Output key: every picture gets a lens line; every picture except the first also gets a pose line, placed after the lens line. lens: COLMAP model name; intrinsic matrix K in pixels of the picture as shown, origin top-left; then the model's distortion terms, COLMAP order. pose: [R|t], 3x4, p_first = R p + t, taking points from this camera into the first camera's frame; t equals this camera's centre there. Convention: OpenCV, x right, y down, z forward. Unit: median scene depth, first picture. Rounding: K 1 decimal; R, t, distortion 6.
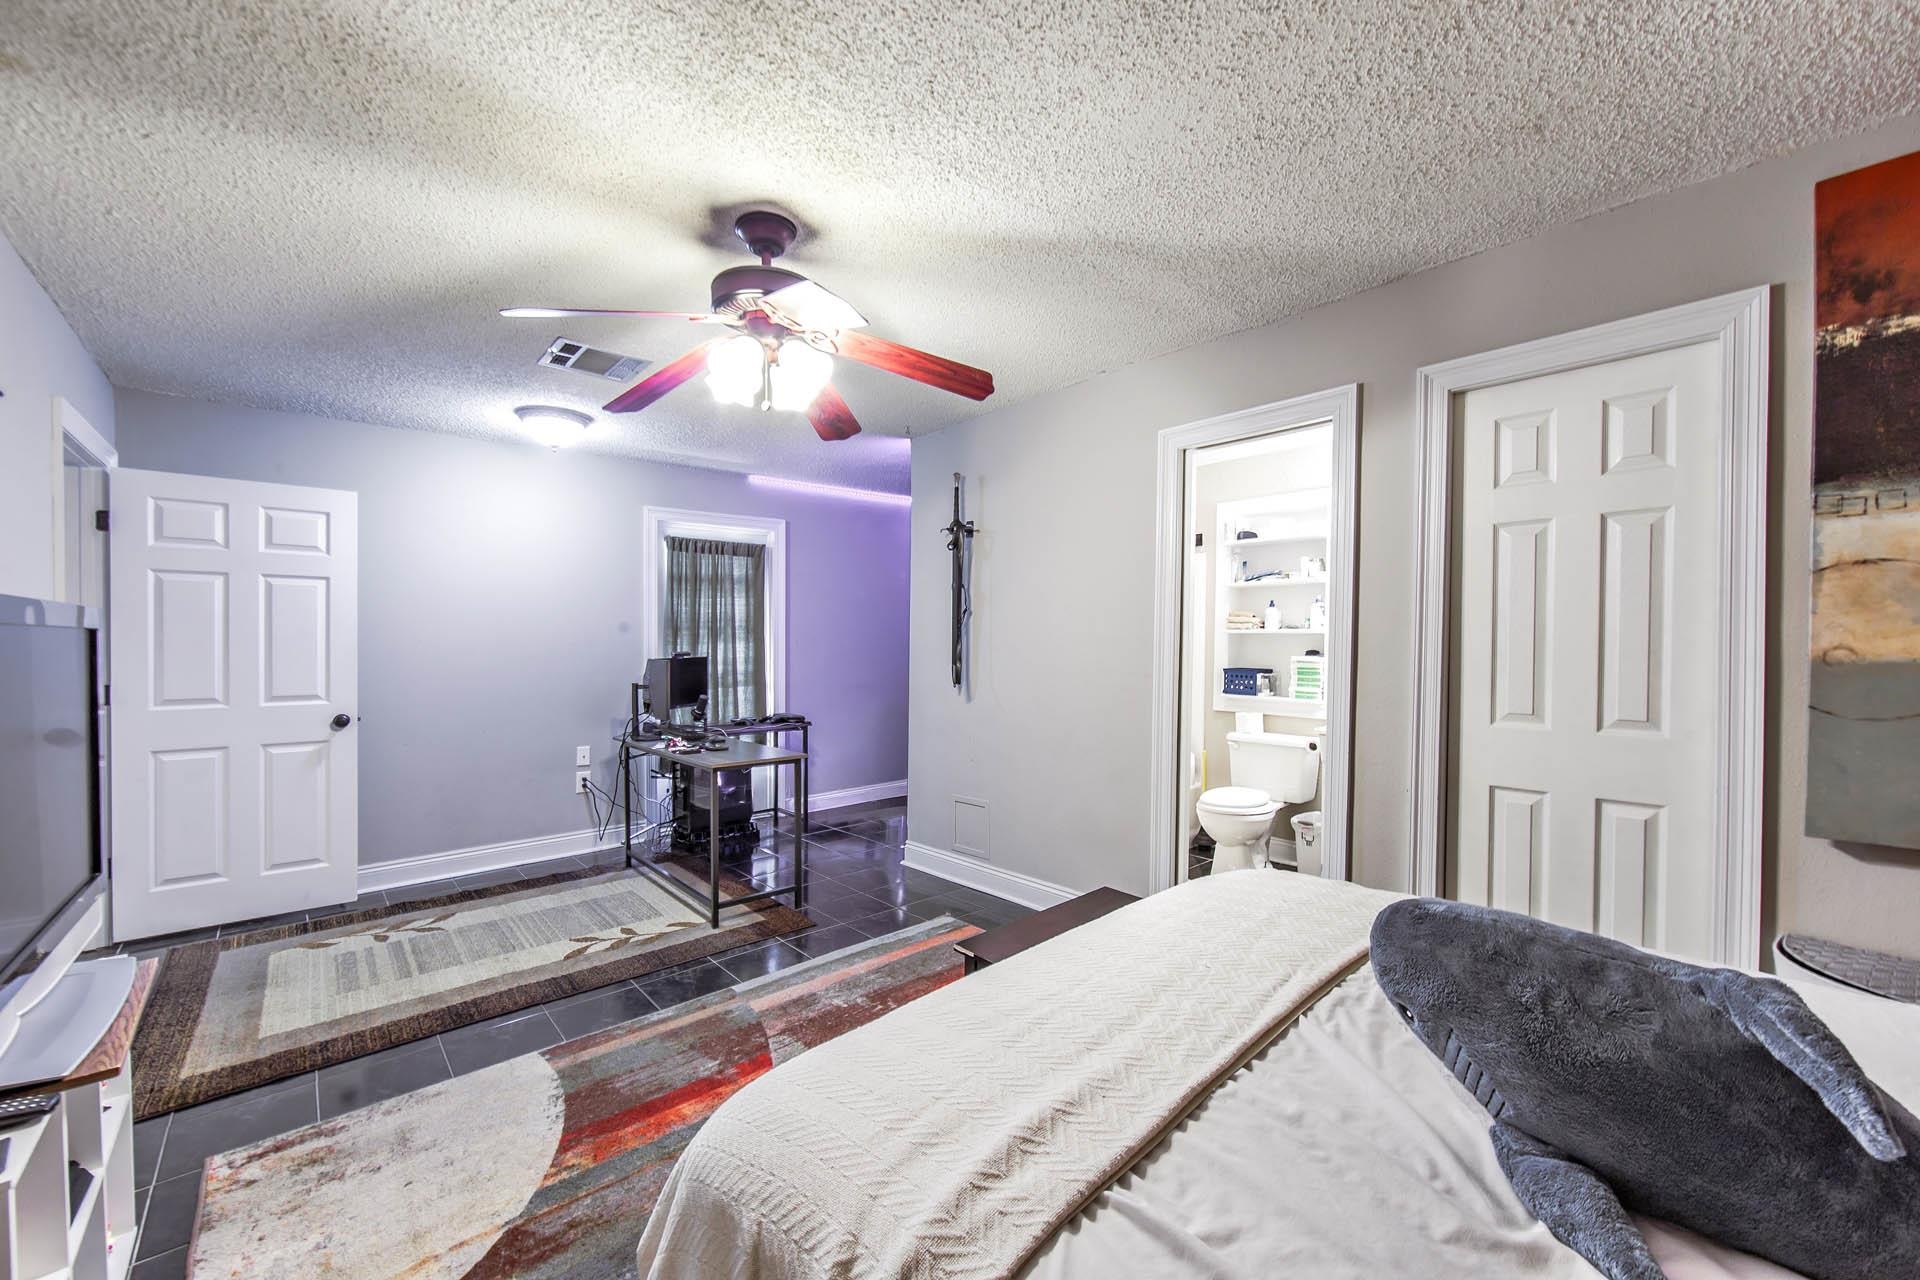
lens RADIAL K [[748.2, 0, 956.5], [0, 748.2, 645.3], [0, 0, 1]] dist [-0.000311, -0.001165]
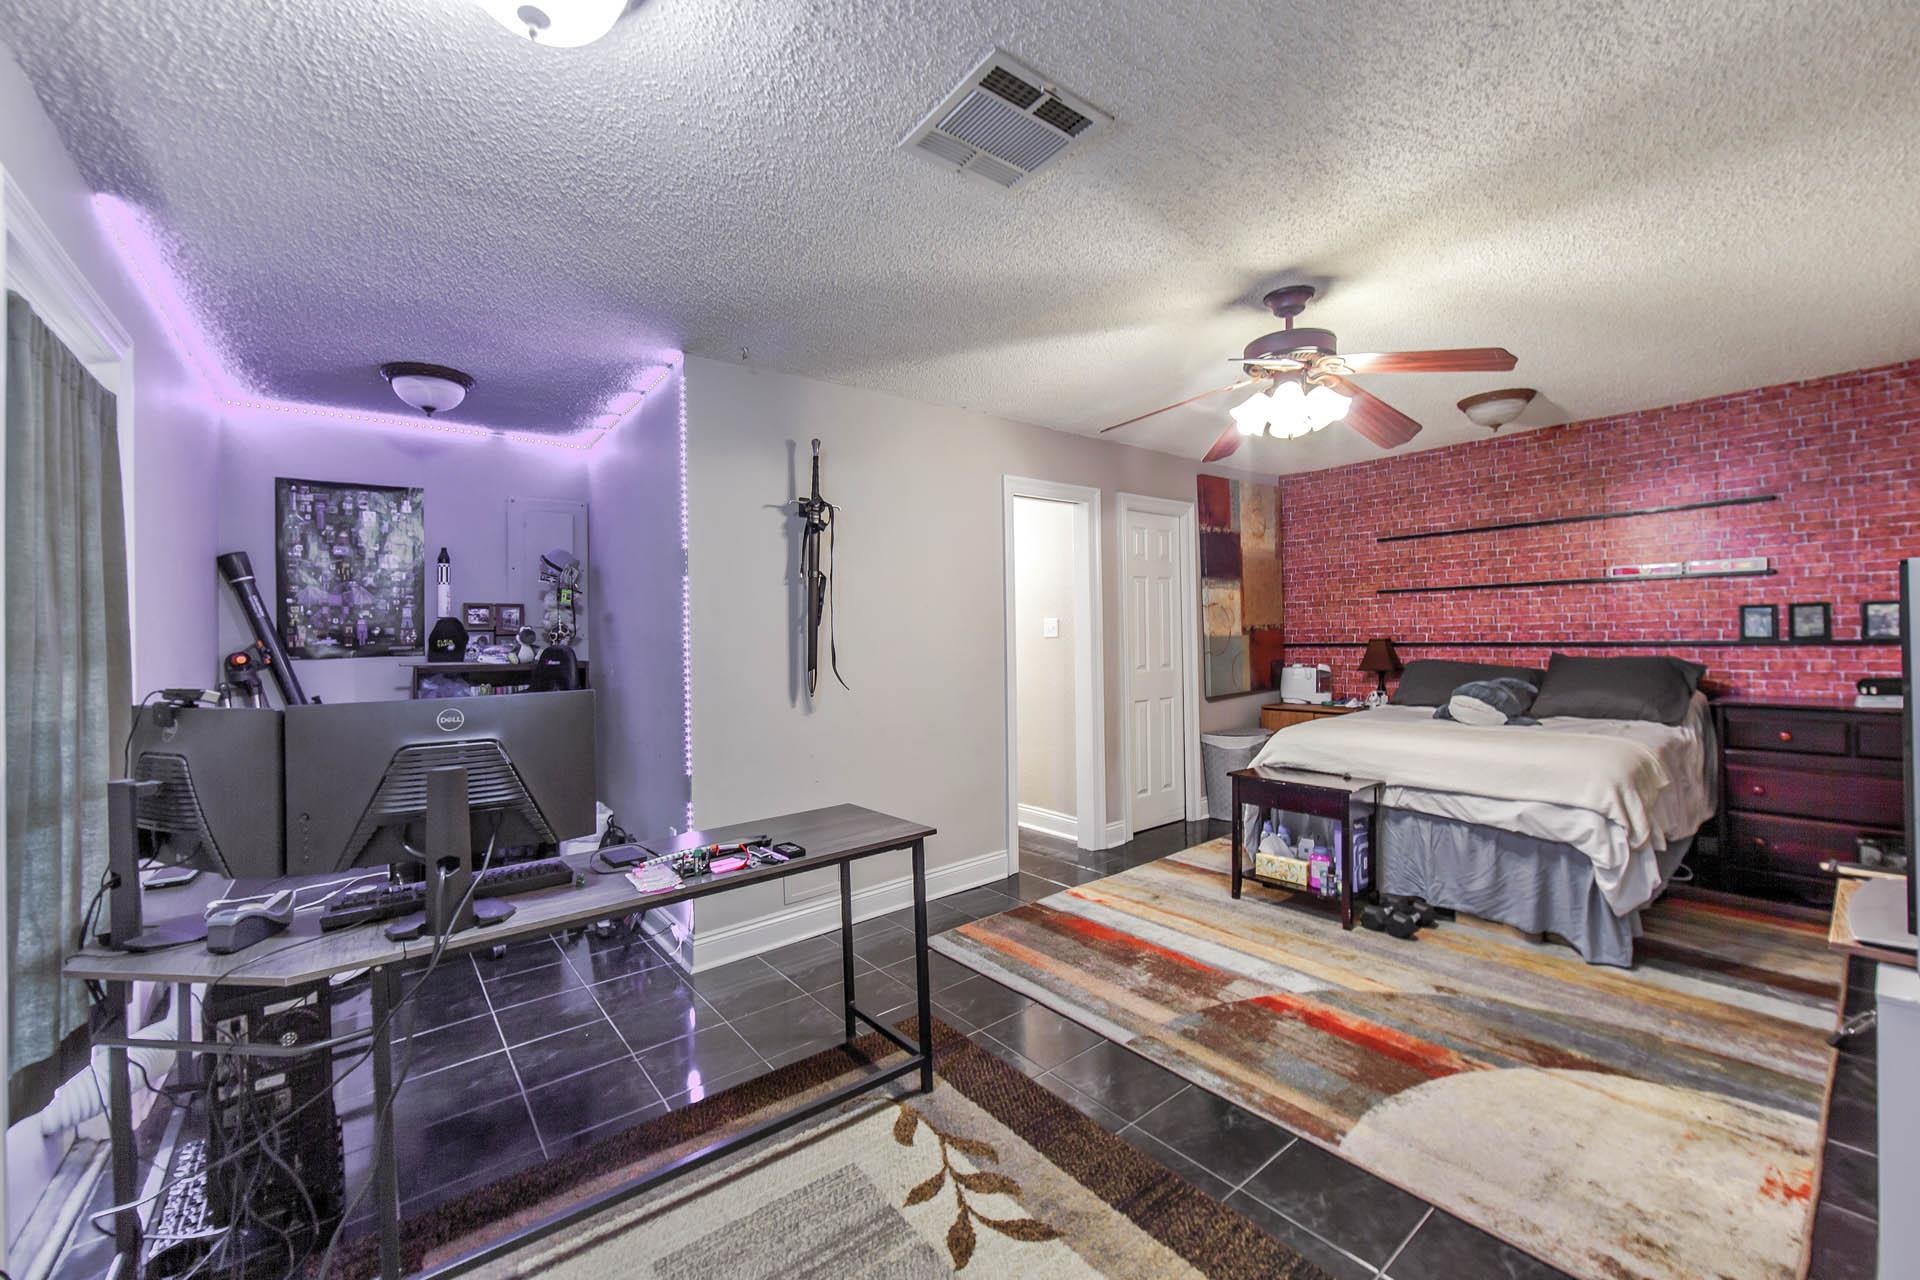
lens RADIAL K [[748.2, 0, 956.1], [0, 748.2, 634.3], [0, 0, 1]] dist [-0.000311, -0.001165]
pose [[0.065393, 0.002693, 0.997856, -1.290707], [0.036473, 0.999322, -0.005087, -0.002029], [-0.997193, 0.036727, 0.065251, 1.252919]]
